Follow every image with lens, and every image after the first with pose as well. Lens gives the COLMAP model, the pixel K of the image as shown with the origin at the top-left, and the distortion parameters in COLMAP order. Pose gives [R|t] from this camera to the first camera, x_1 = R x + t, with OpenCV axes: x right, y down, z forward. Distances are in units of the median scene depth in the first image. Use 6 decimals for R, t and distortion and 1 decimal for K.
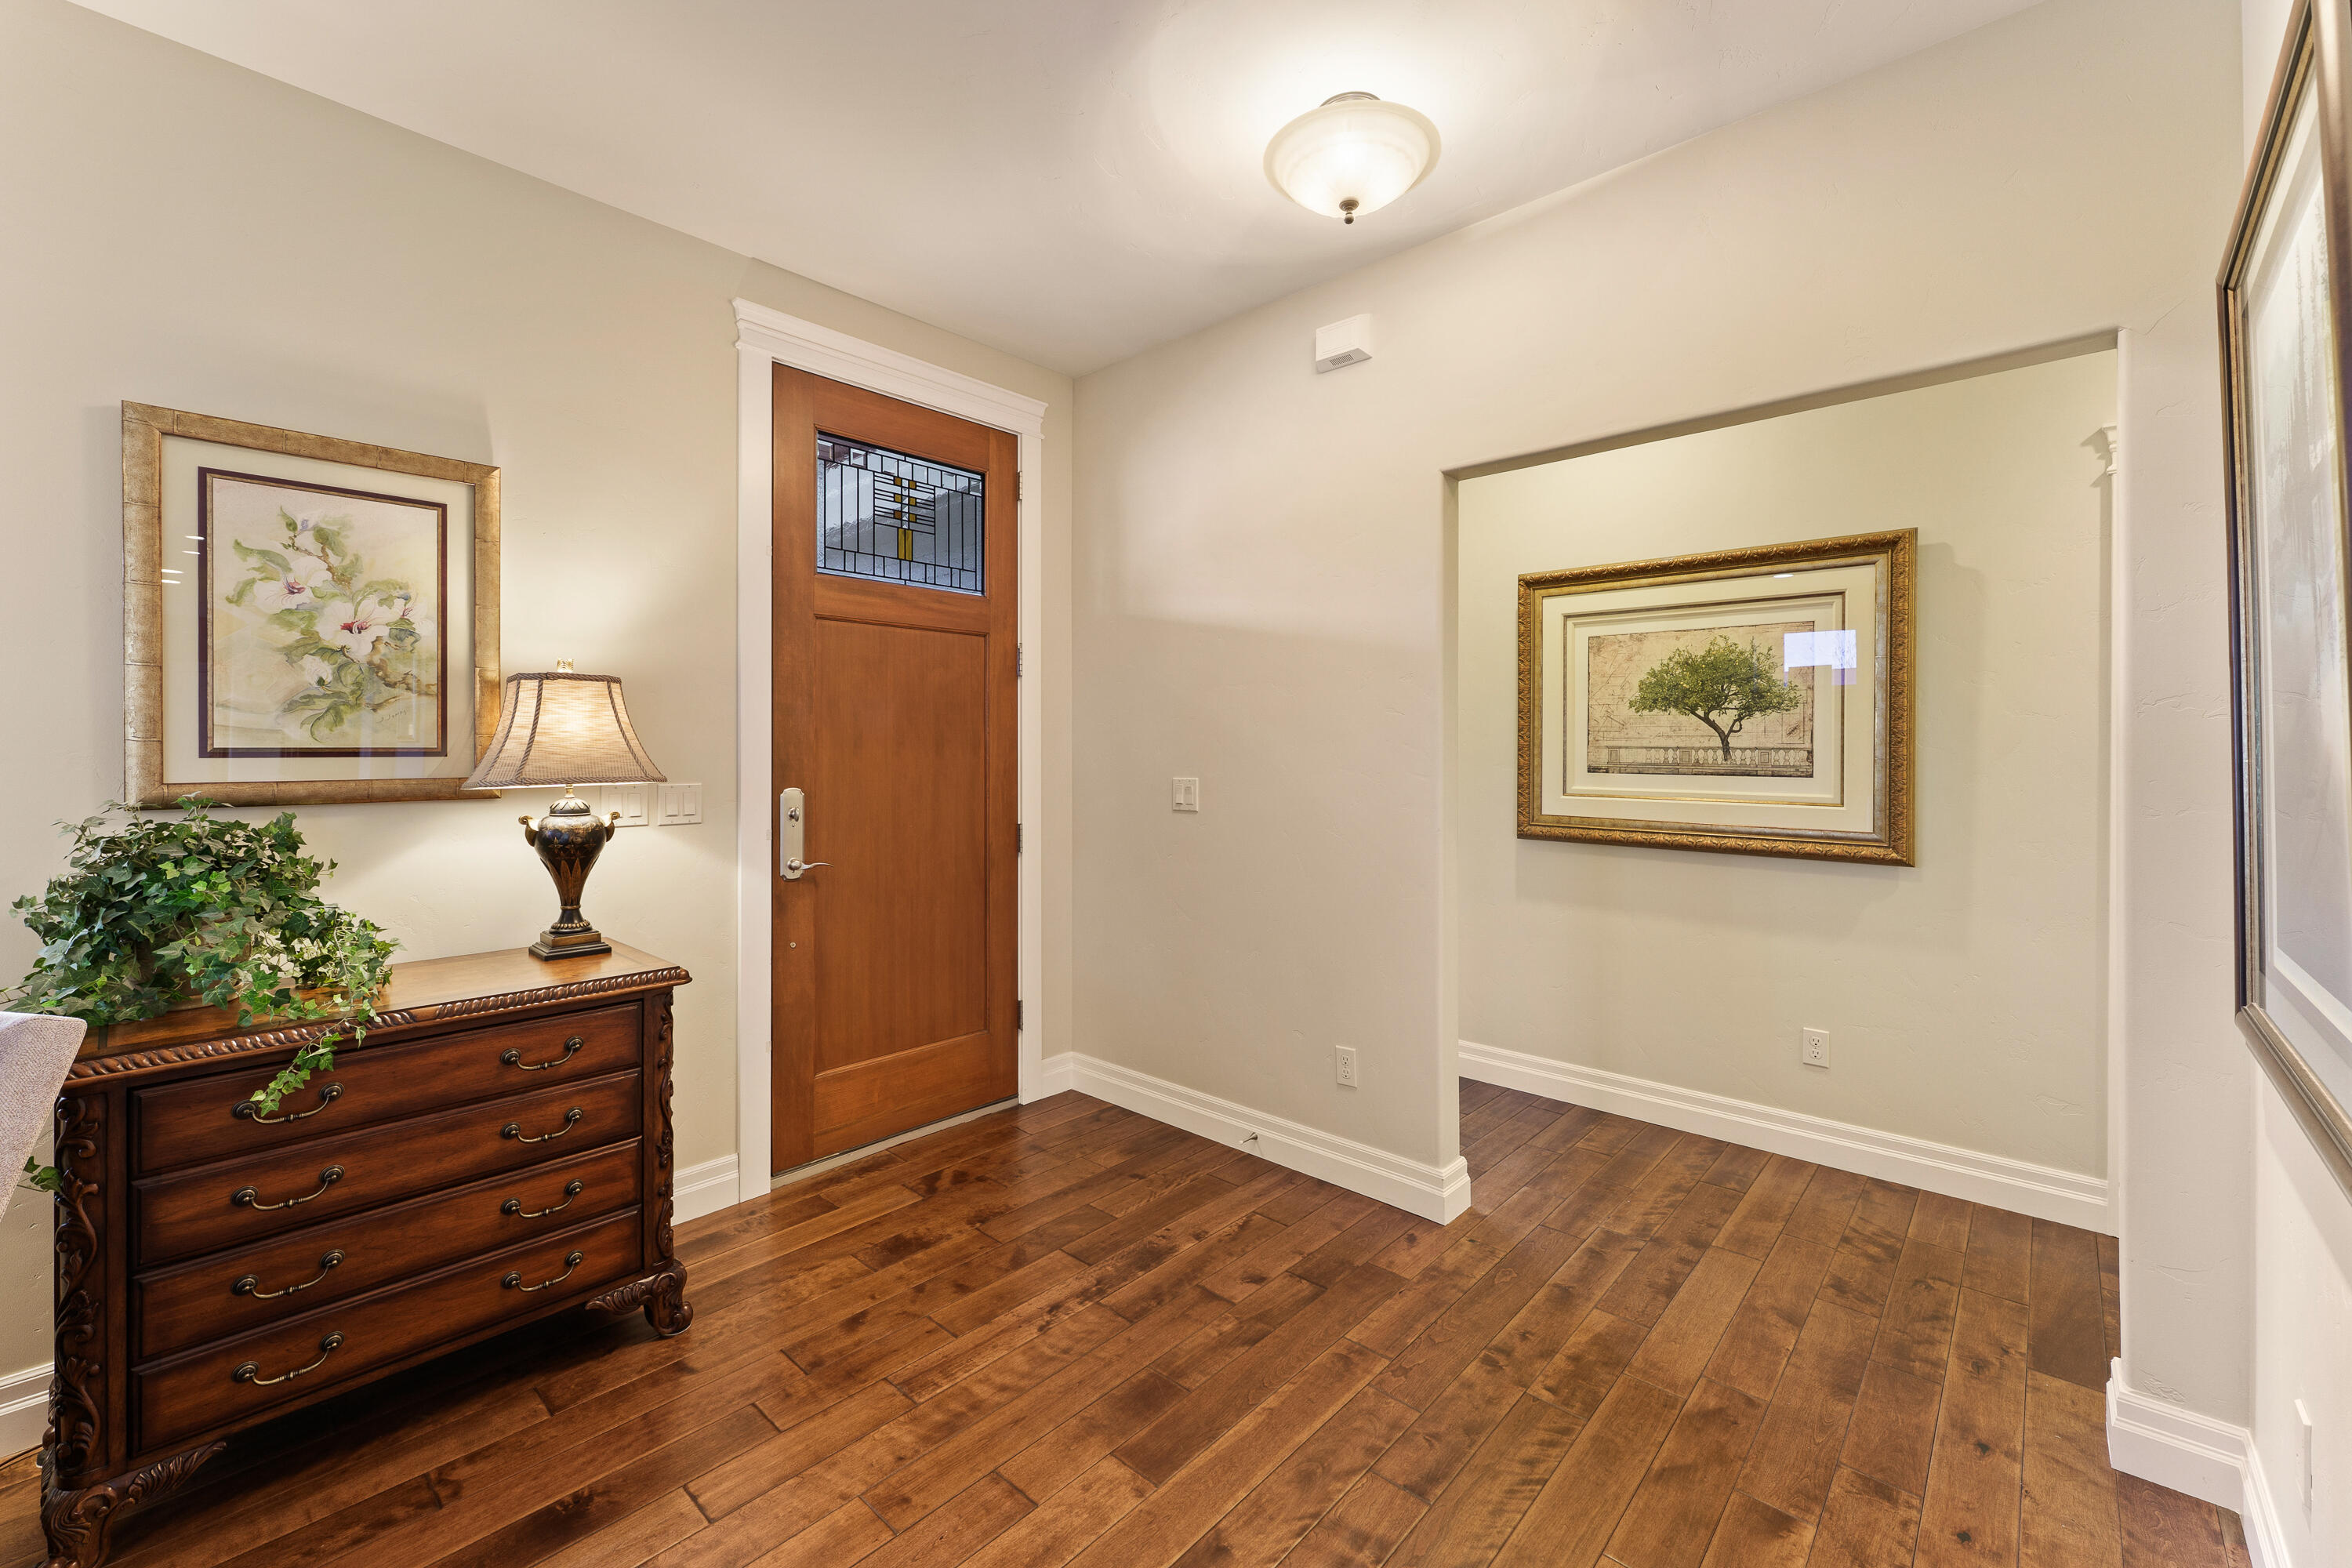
lens RADIAL K [[956.2, 0, 1170.6], [0, 956.2, 750.8], [0, 0, 1]] dist [0.001788, 0.000344]
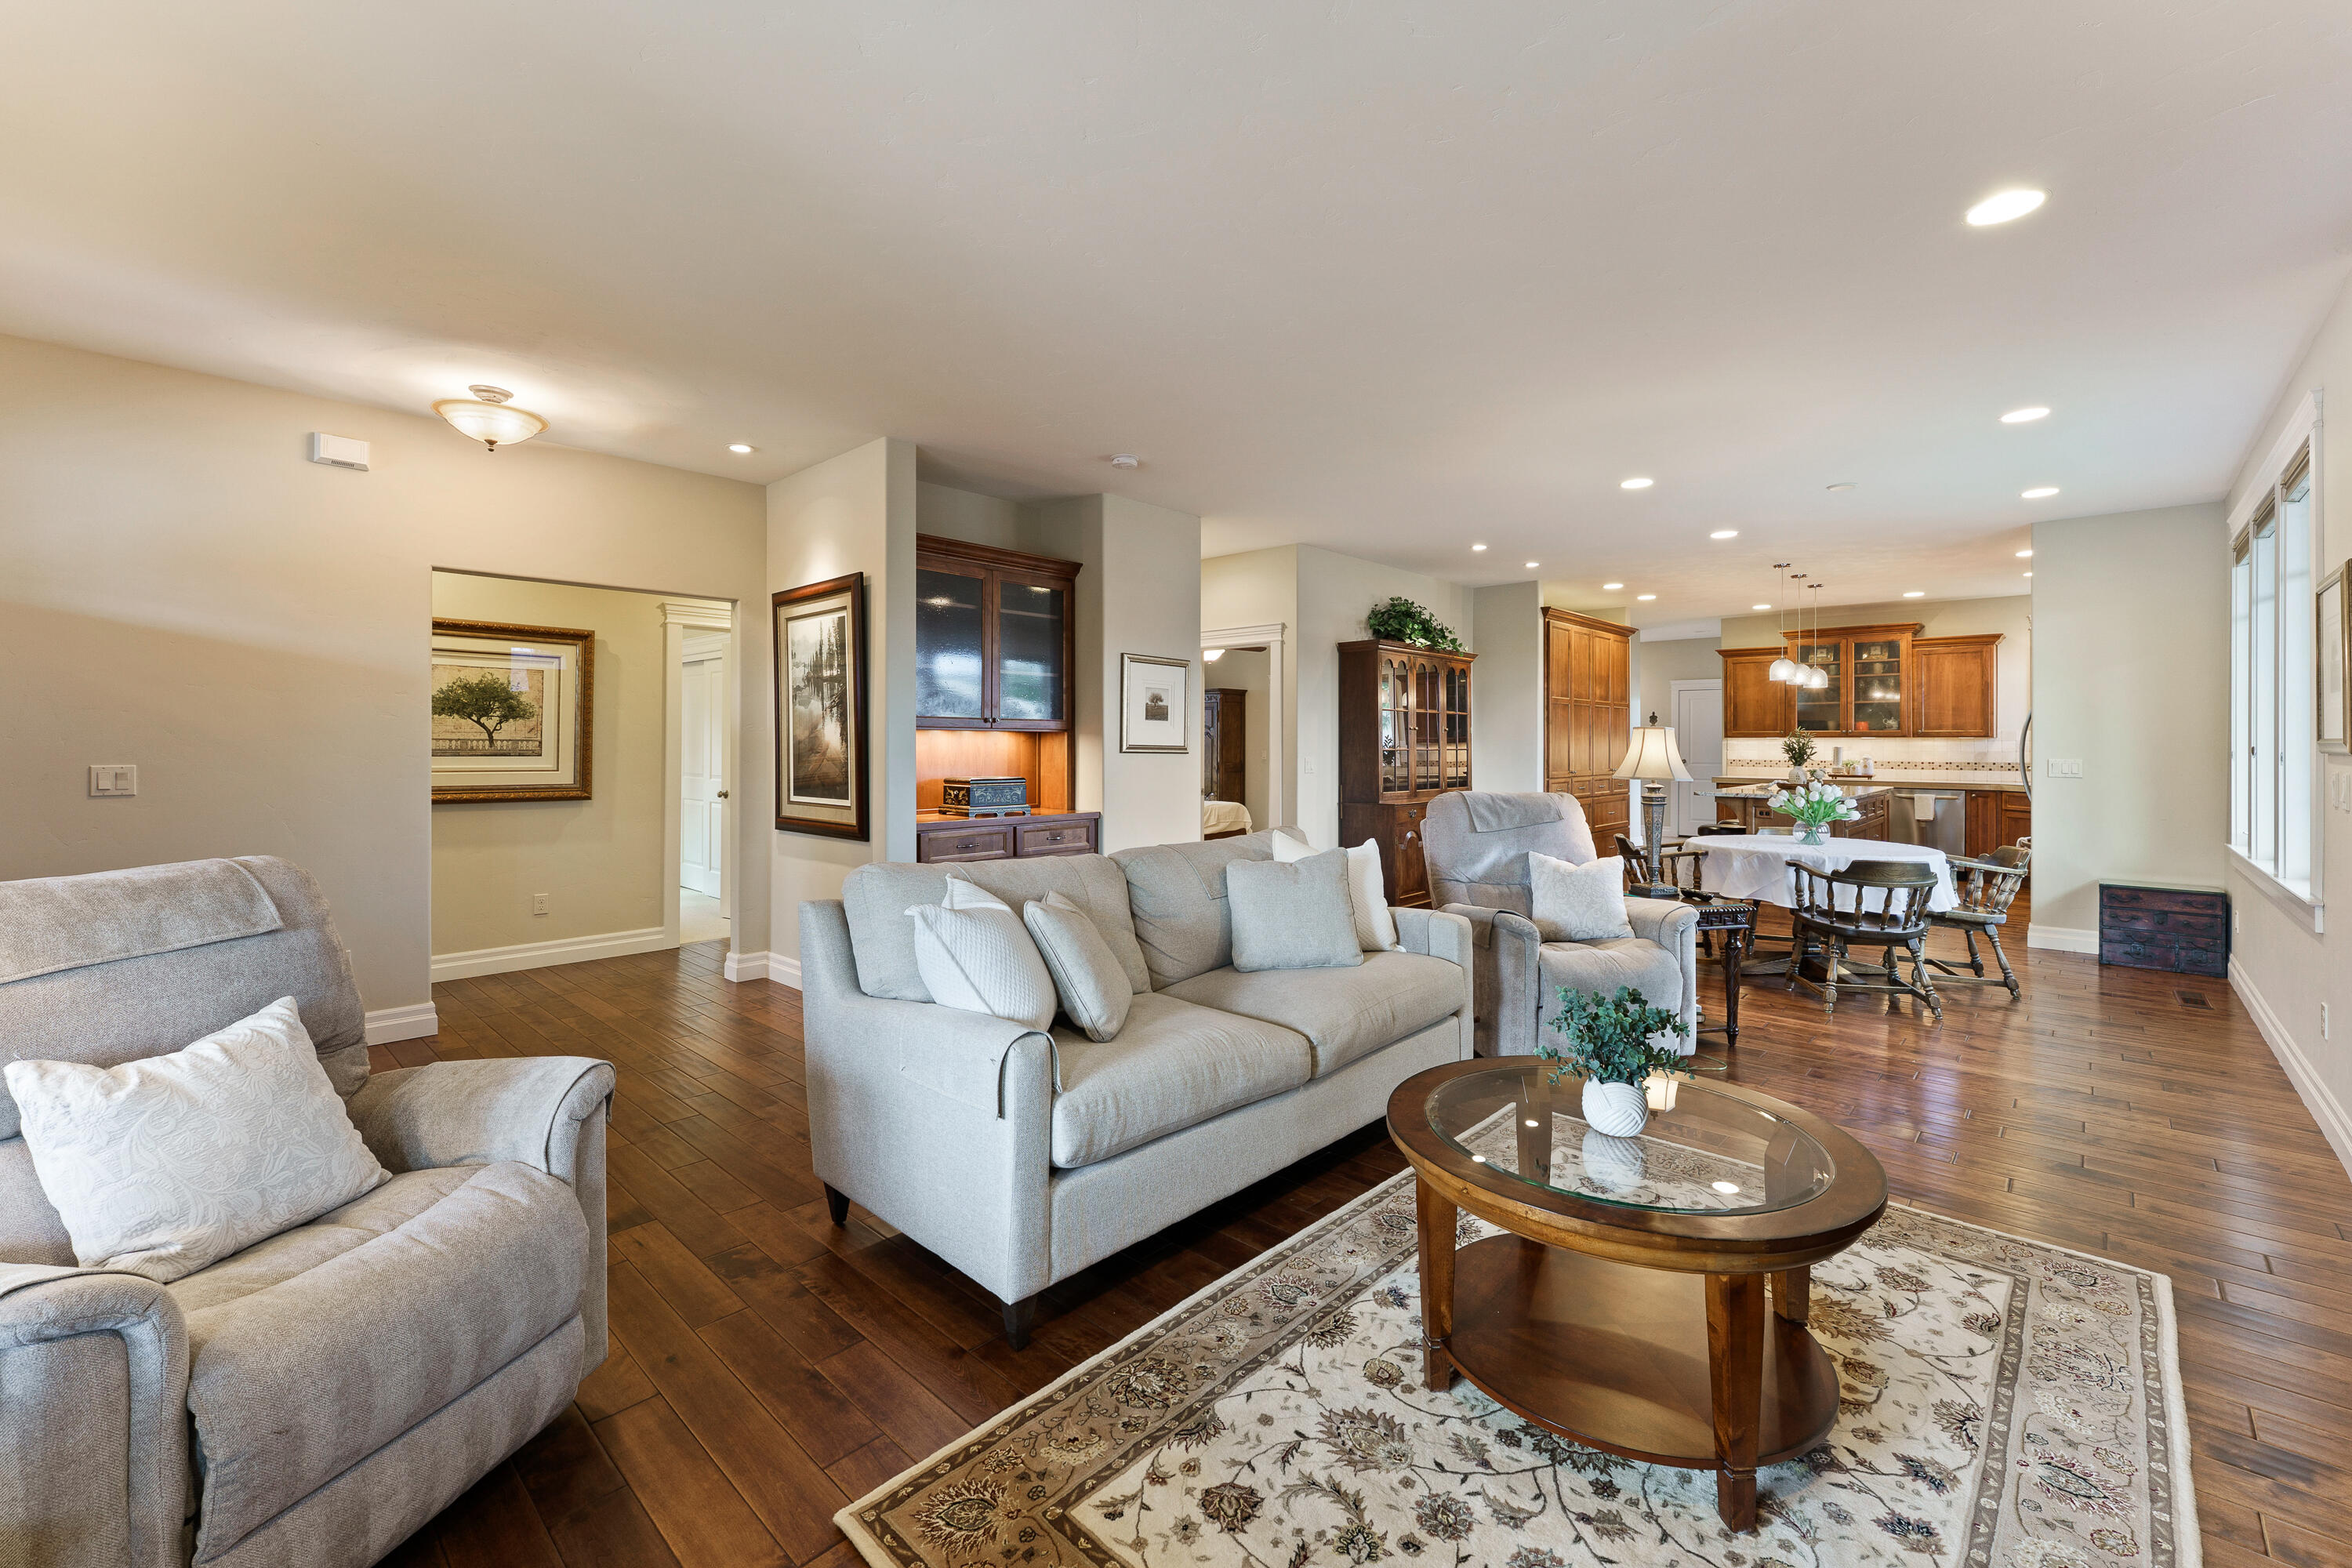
lens RADIAL K [[965.7, 0, 1169.6], [0, 965.7, 762.4], [0, 0, 1]] dist [-0.001942, 0.000510]
pose [[0.017835, -0.020170, 0.999637, -1.538292], [-0.003021, 0.999791, 0.020227, -0.001317], [-0.999836, -0.003381, 0.017771, -0.308998]]
